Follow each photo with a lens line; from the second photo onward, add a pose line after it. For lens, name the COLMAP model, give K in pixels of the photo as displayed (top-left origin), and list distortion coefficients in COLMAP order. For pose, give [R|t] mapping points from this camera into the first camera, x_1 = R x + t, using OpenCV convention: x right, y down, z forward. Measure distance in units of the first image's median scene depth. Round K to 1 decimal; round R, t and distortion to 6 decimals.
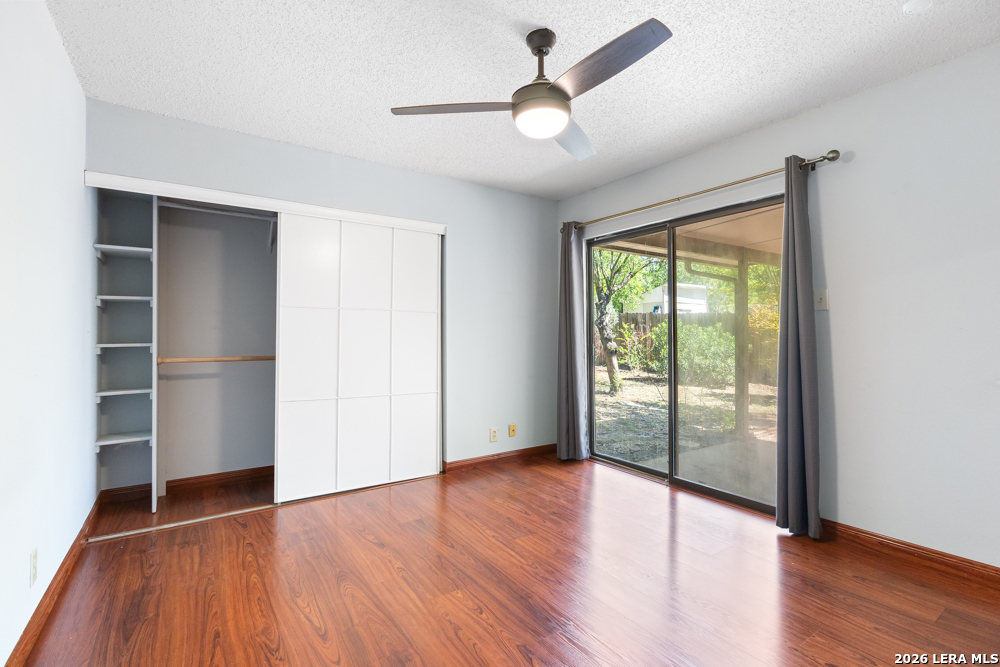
lens RADIAL K [[464.0, 0, 503.5], [0, 464.0, 331.6], [0, 0, 1]] dist [-0.001975, 0.004095]
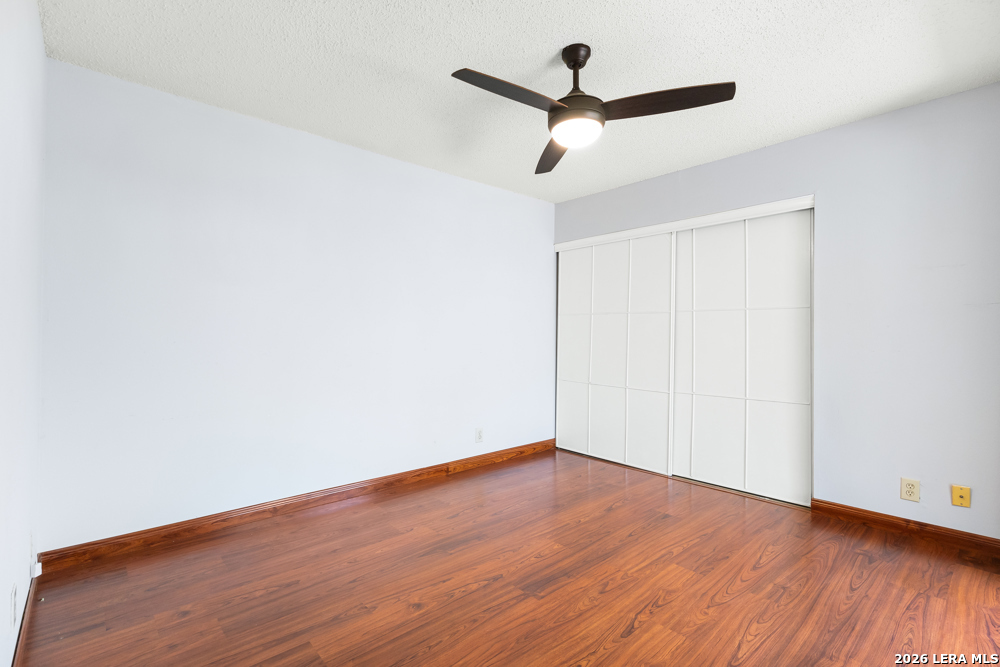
lens RADIAL K [[464.0, 0, 502.6], [0, 464.0, 335.2], [0, 0, 1]] dist [-0.001975, 0.004095]
pose [[0.113144, -0.001955, -0.993577, 0.781981], [0.004655, 0.999988, -0.001437, 0.007984], [0.993568, -0.004463, 0.113152, 0.513704]]
